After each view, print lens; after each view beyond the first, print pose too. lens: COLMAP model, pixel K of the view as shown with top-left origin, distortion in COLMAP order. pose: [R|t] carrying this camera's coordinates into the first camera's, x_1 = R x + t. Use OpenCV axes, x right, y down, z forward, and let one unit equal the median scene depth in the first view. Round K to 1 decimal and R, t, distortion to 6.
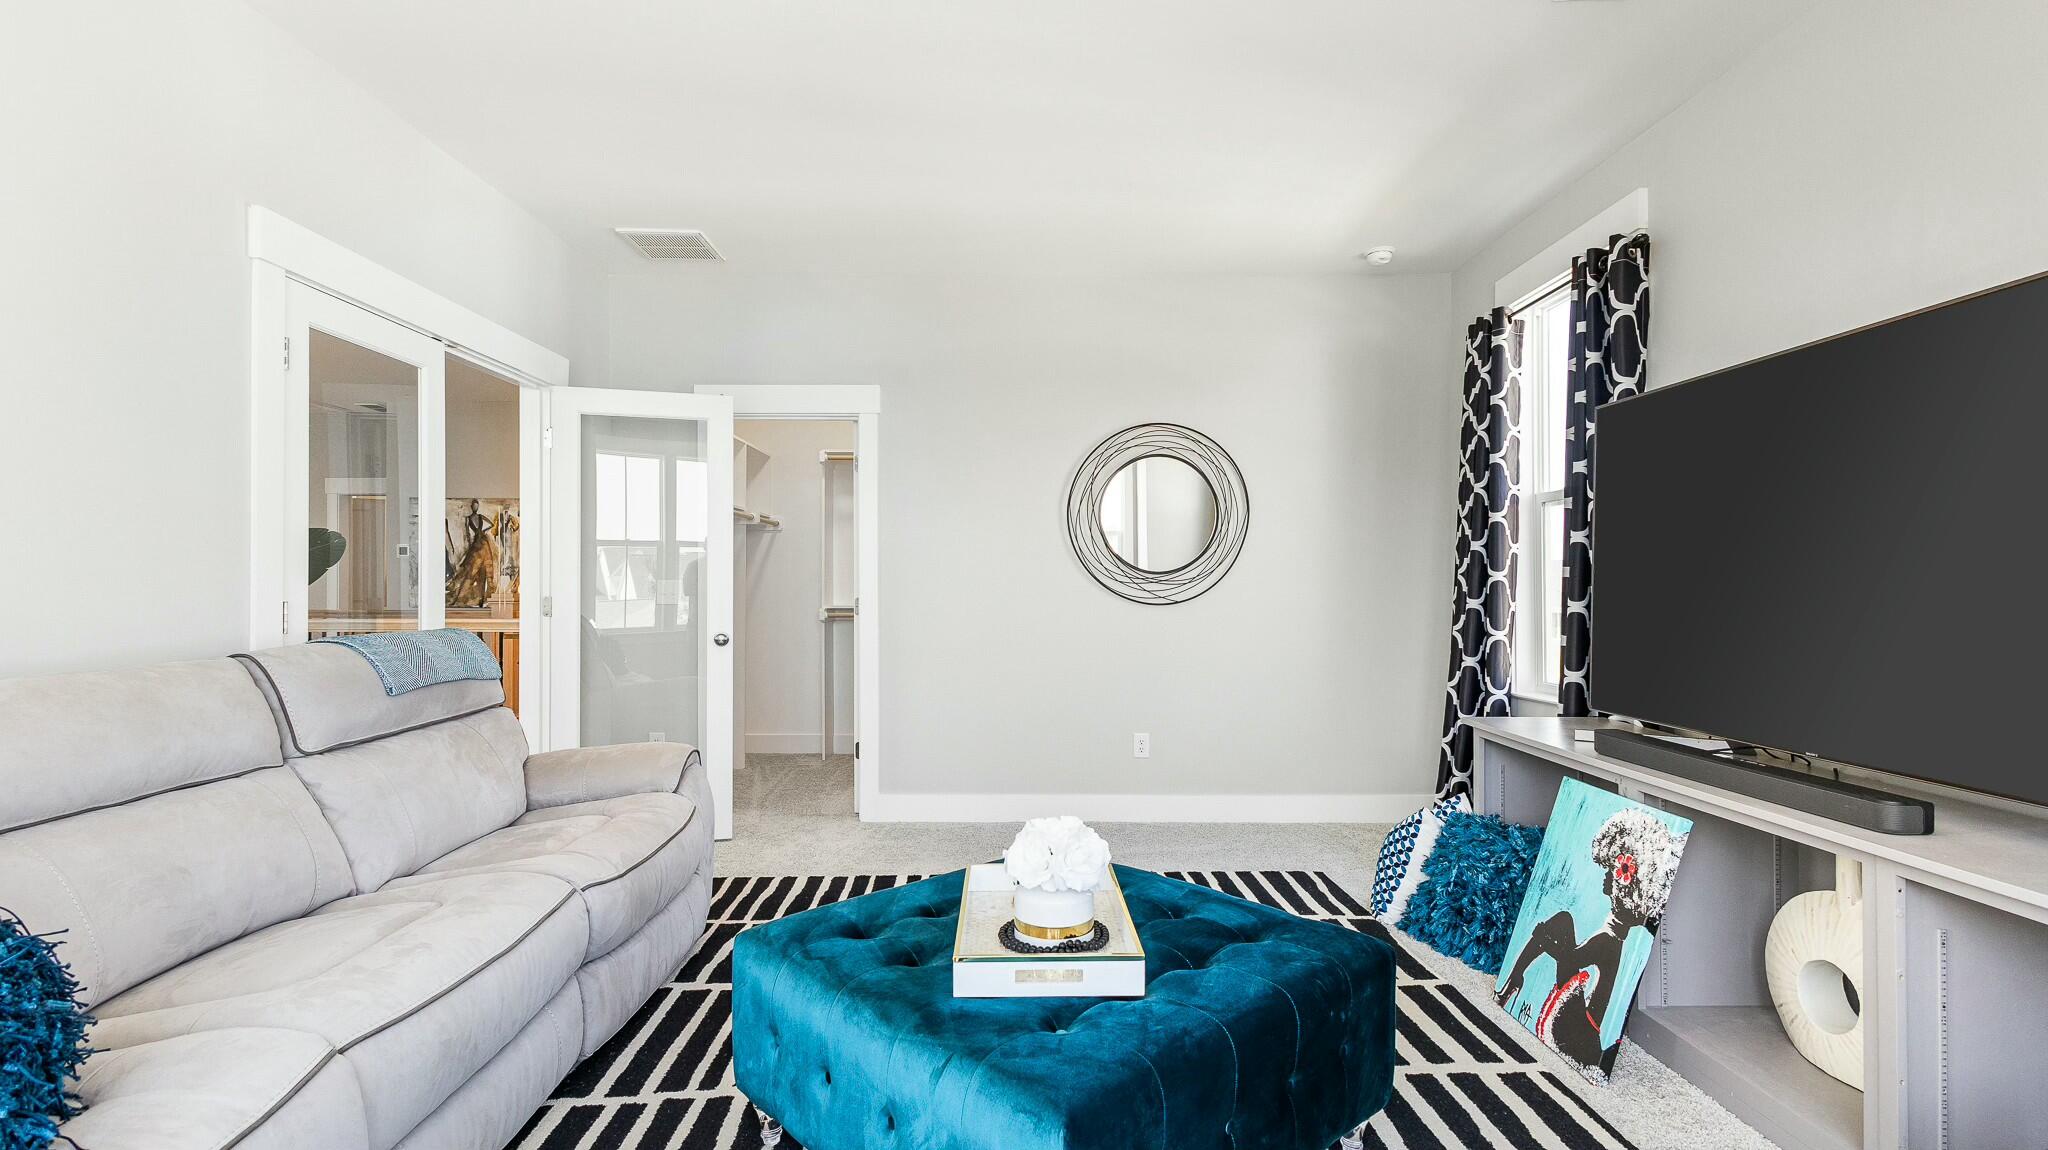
lens RADIAL K [[967.0, 0, 1001.6], [0, 967.0, 581.3], [0, 0, 1]] dist [0.002495, 0.000647]
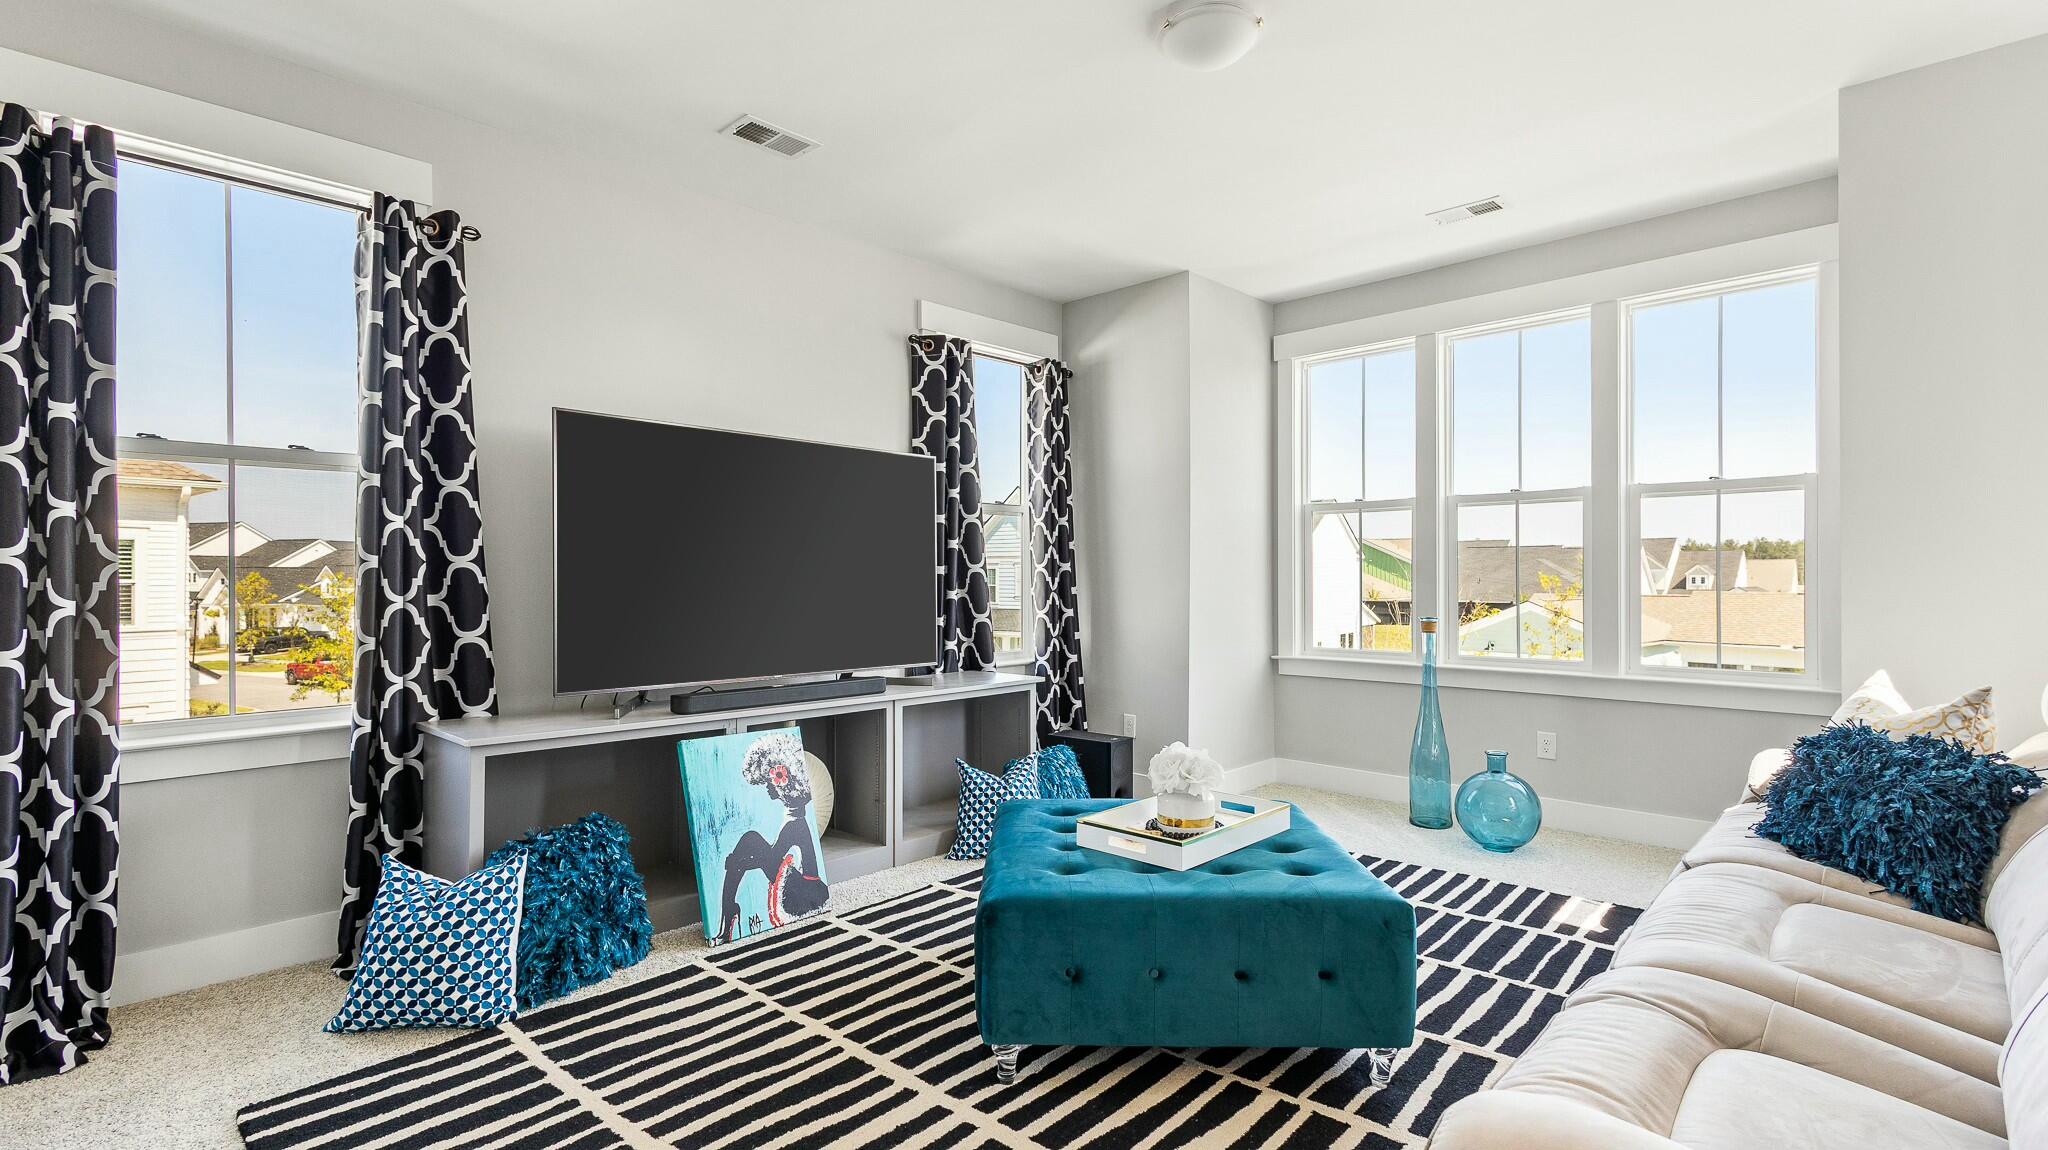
lens RADIAL K [[934.5, 0, 1025.0], [0, 934.5, 586.0], [0, 0, 1]] dist [0.011171, 0.000099]
pose [[-0.736800, -0.002399, 0.676106, -0.549503], [-0.002283, 0.999997, 0.001061, 0.013739], [-0.676107, -0.000762, -0.736803, 1.740929]]
